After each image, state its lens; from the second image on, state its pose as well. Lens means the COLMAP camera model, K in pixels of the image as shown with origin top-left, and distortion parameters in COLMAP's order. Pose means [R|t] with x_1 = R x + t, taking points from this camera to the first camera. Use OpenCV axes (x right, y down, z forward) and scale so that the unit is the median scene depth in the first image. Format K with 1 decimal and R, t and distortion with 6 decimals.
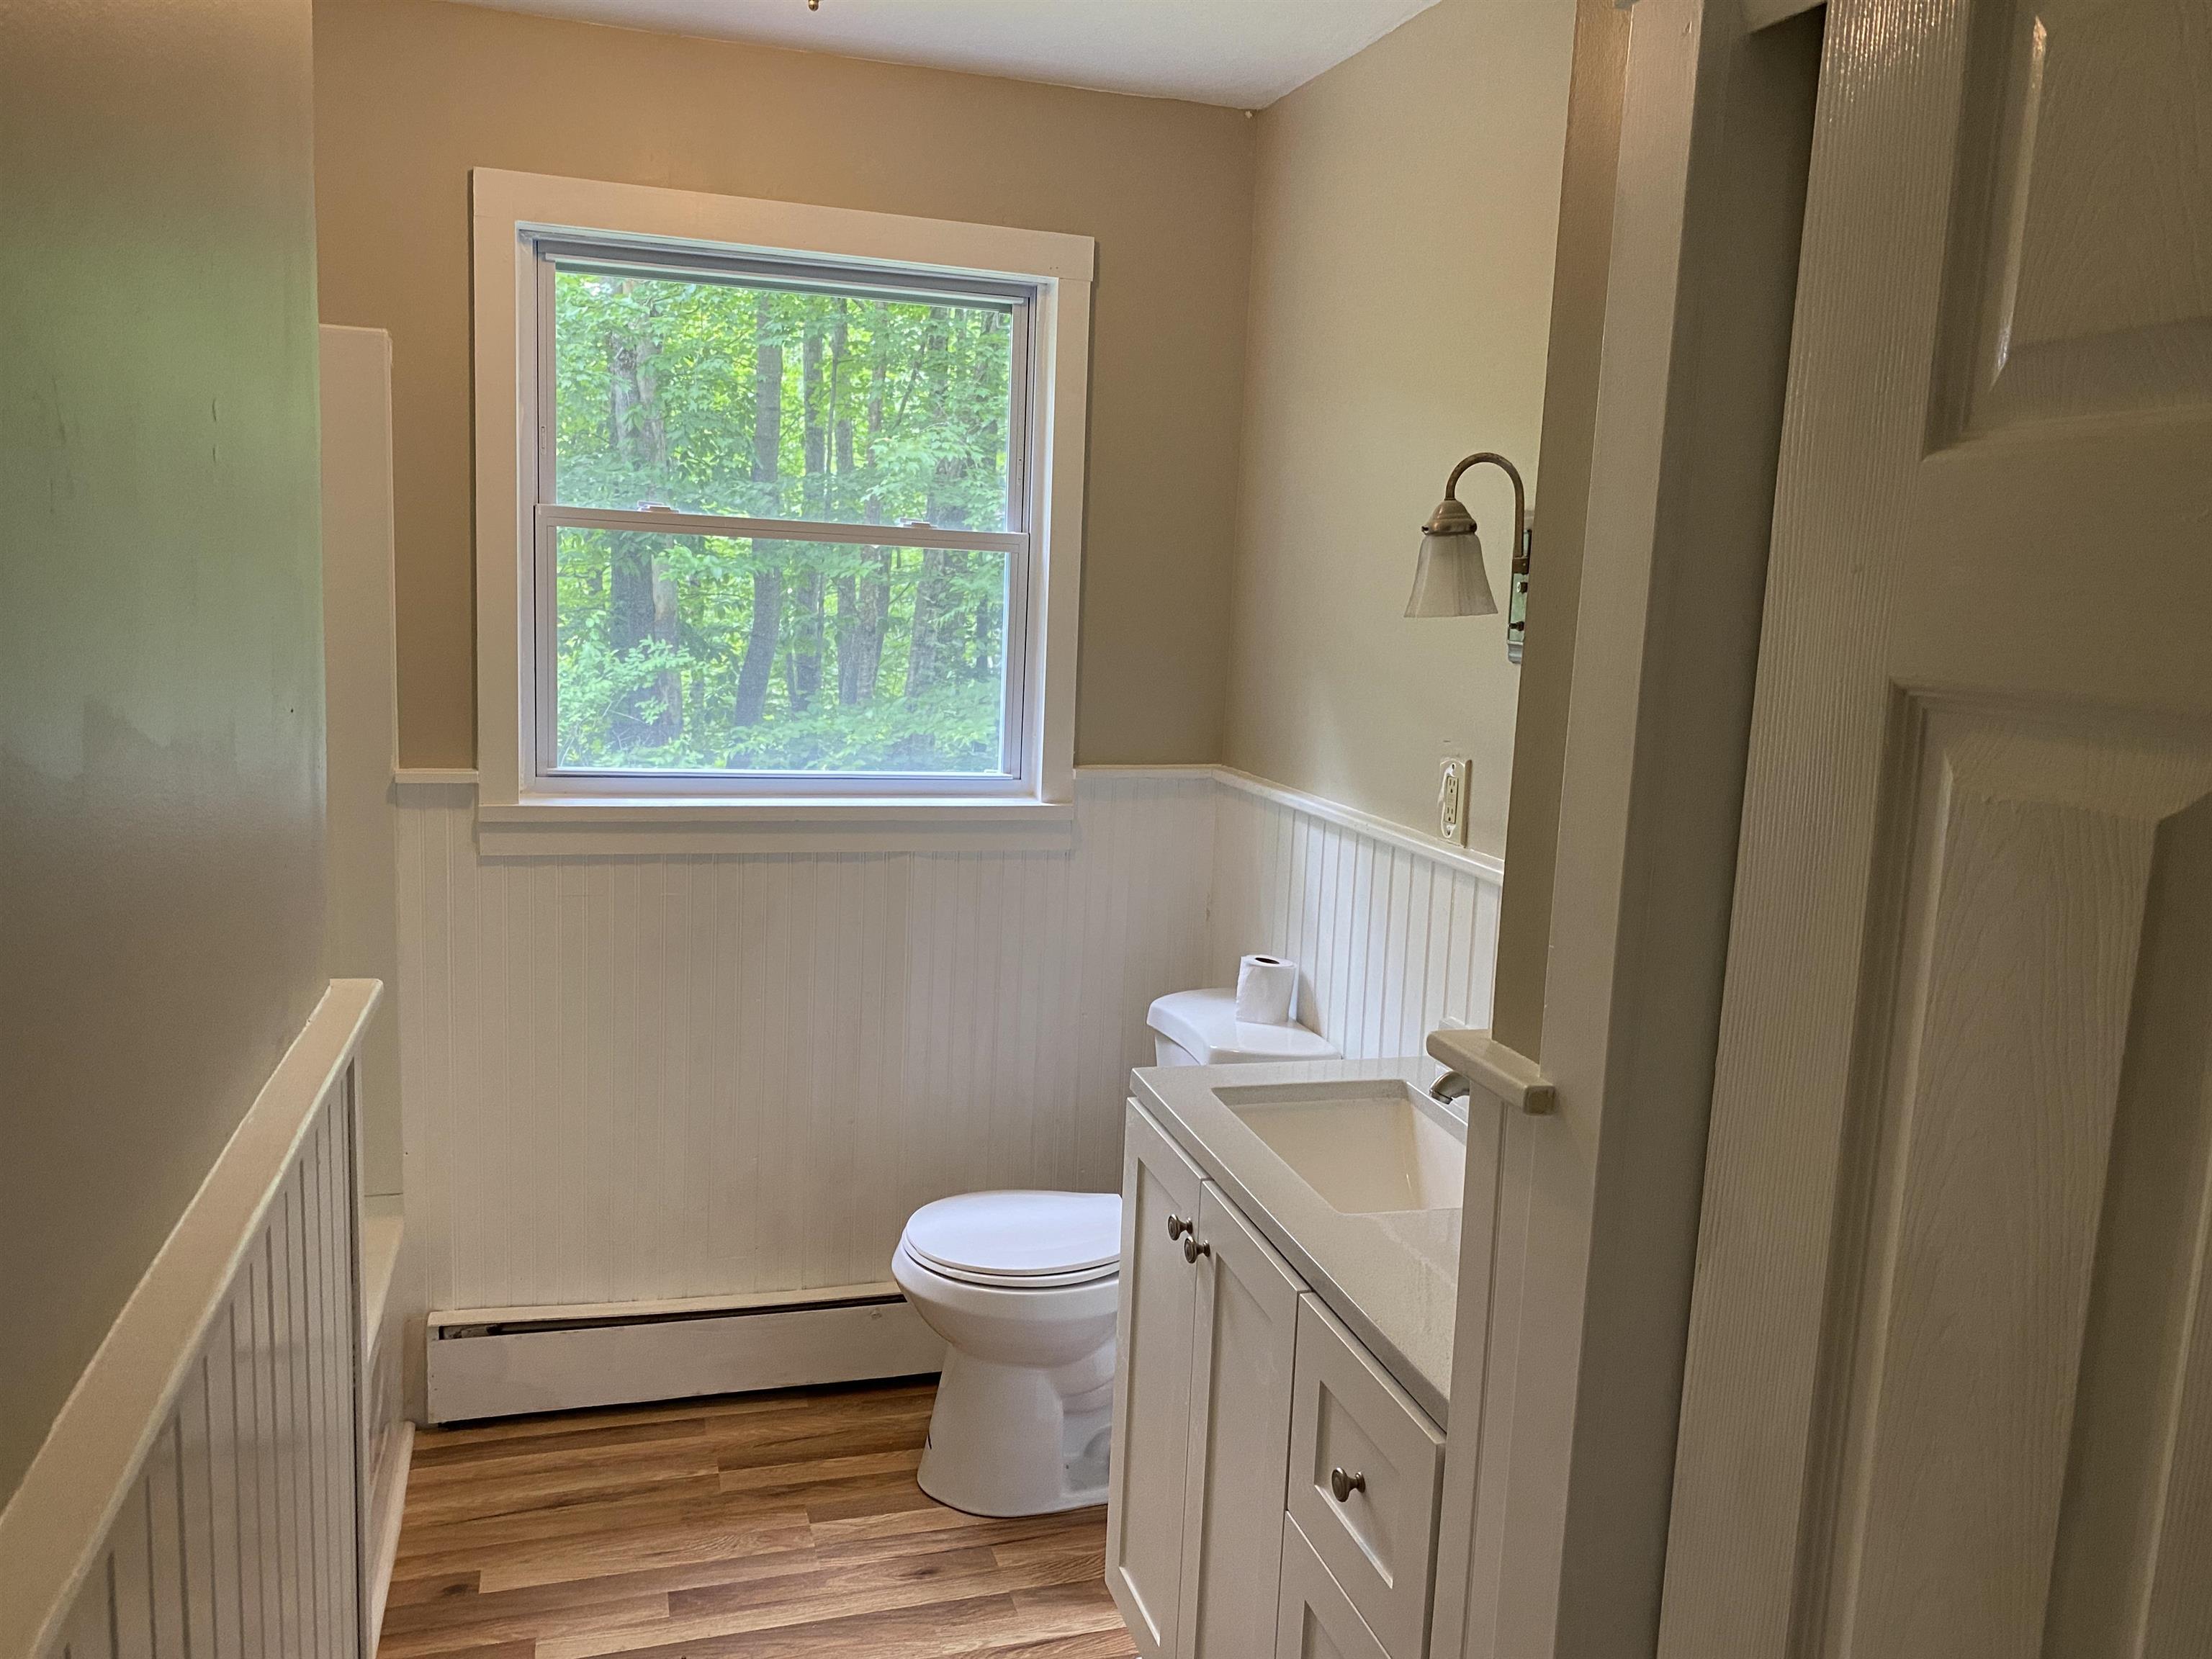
lens RADIAL K [[1689.6, 0, 1110.1], [0, 1689.6, 826.0], [0, 0, 1]] dist [-0.009475, -0.005055]
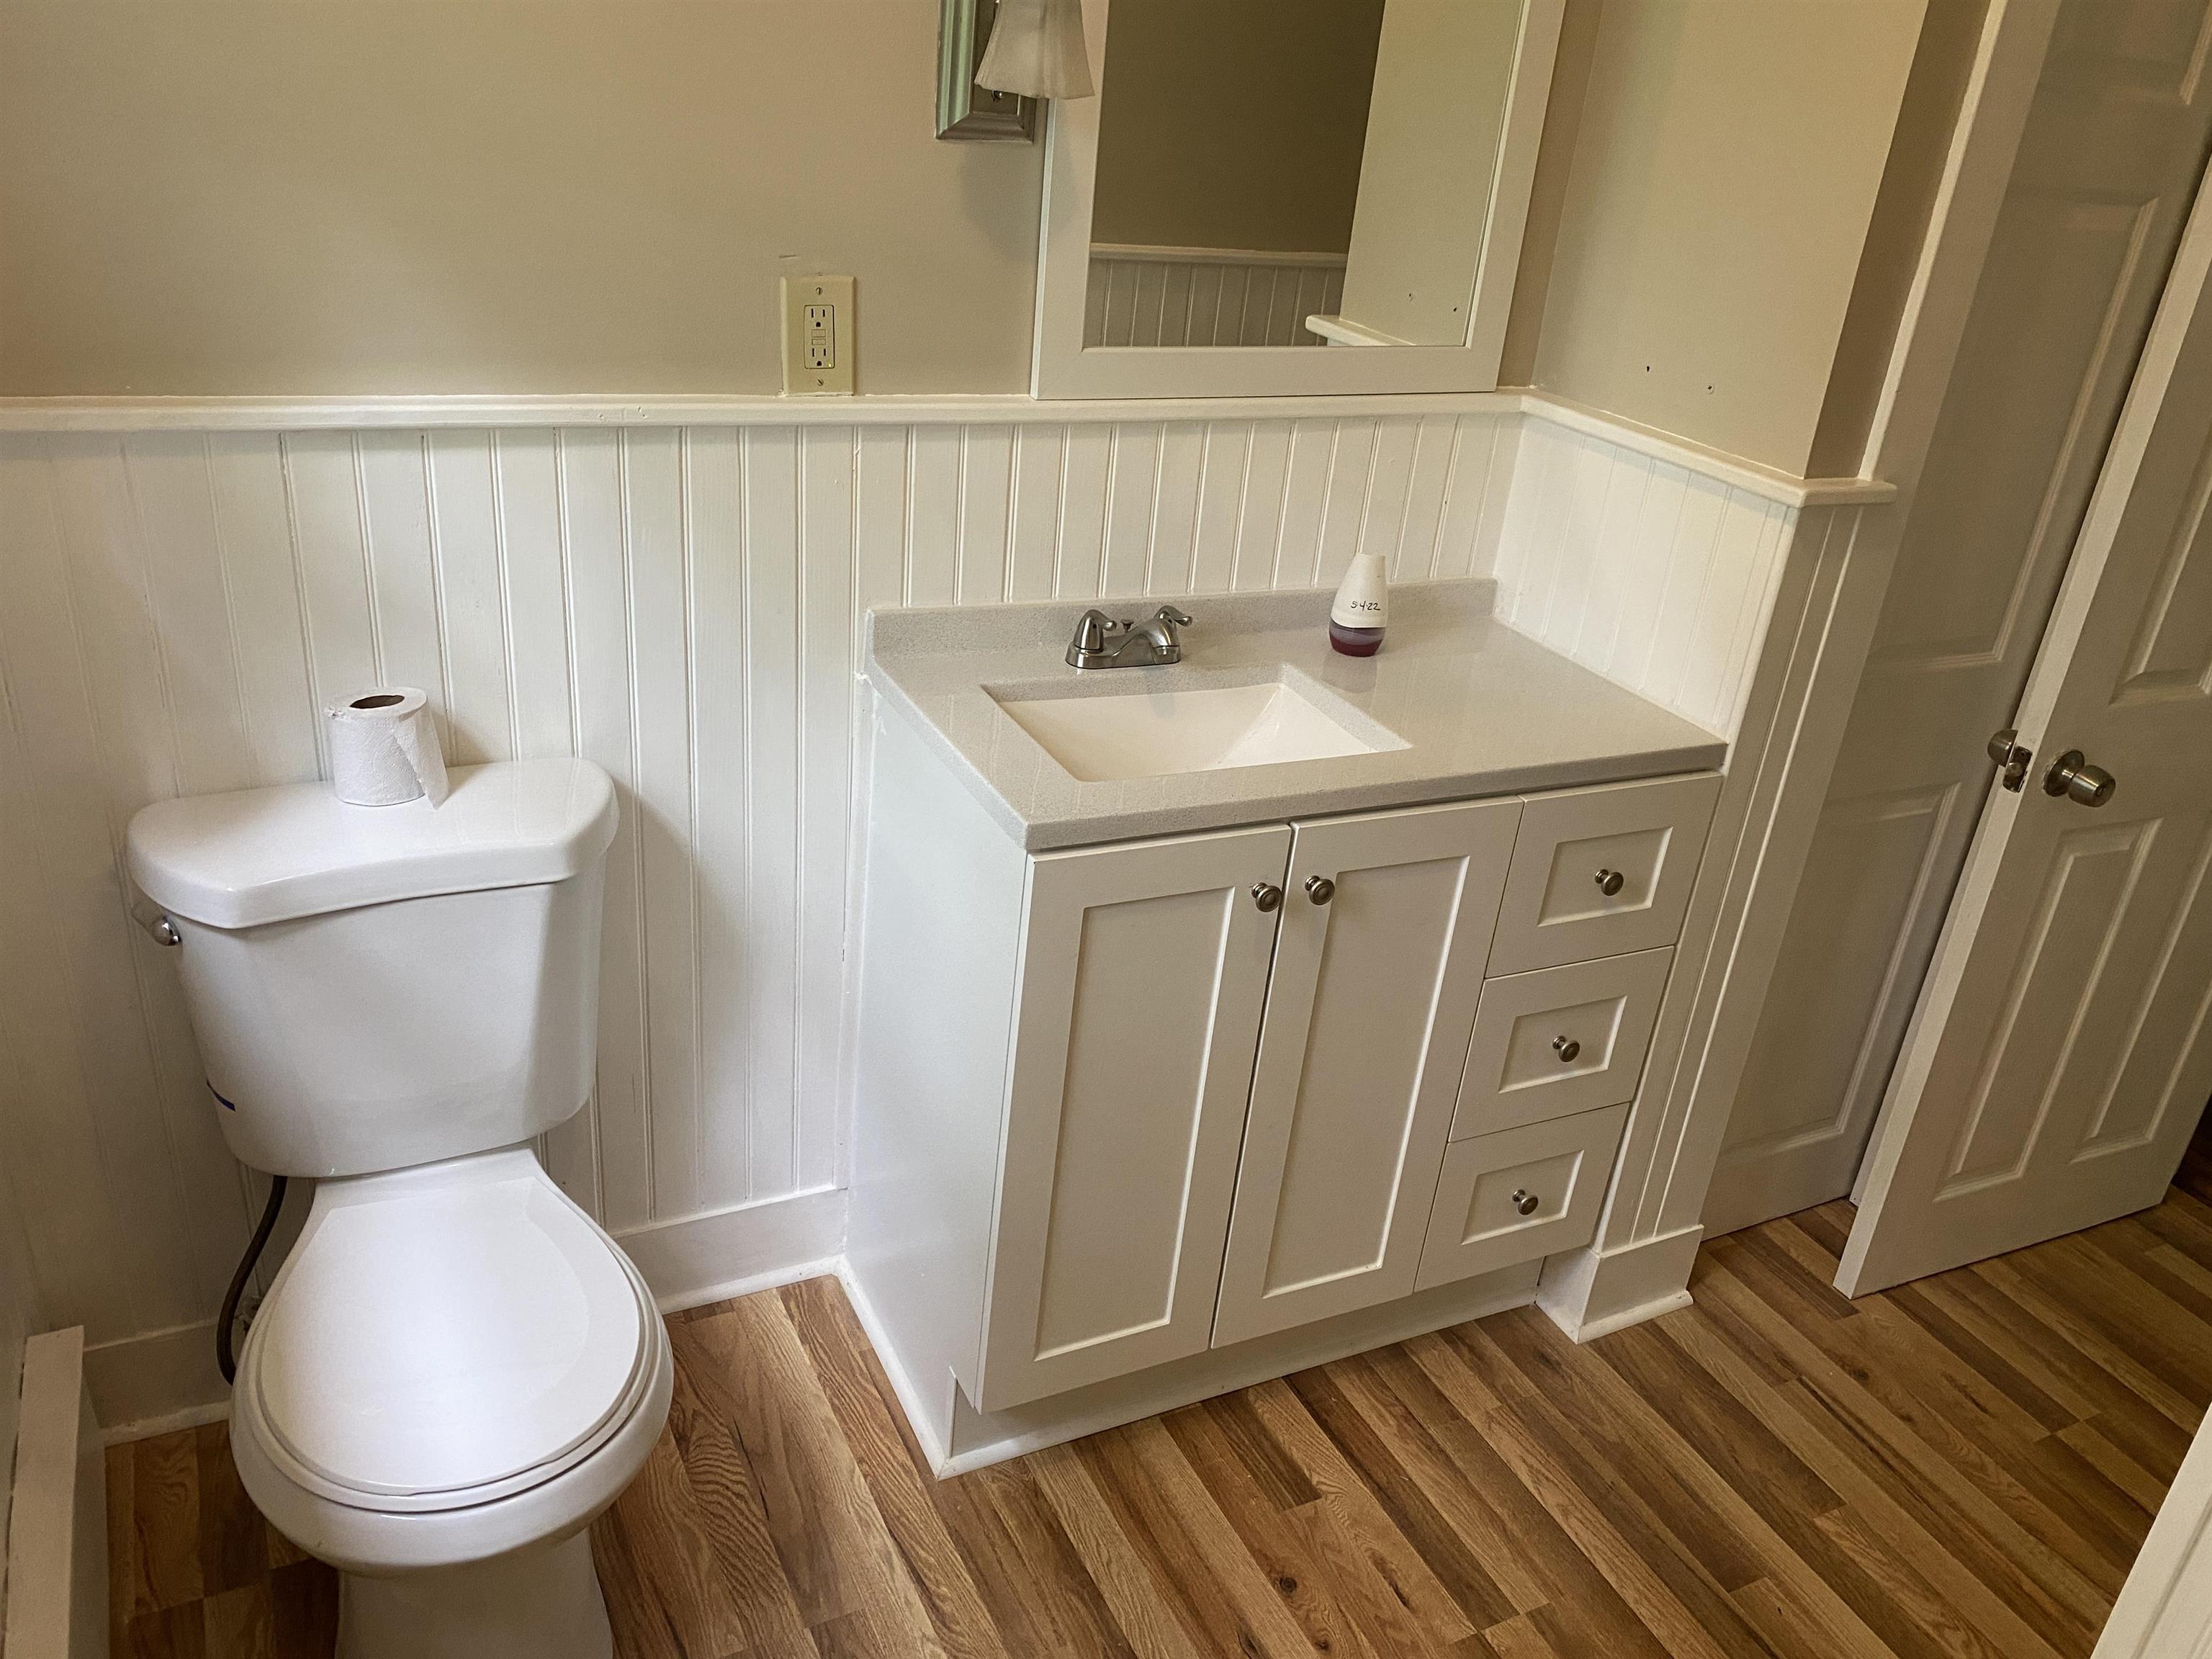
lens RADIAL K [[1689.6, 0, 1105.8], [0, 1689.6, 827.2], [0, 0, 1]] dist [-0.009475, -0.005055]
pose [[-0.156289, -0.481927, 0.862160, -0.527053], [0.049849, 0.867926, 0.494187, -0.176422], [-0.986453, 0.120214, -0.111623, 0.921942]]
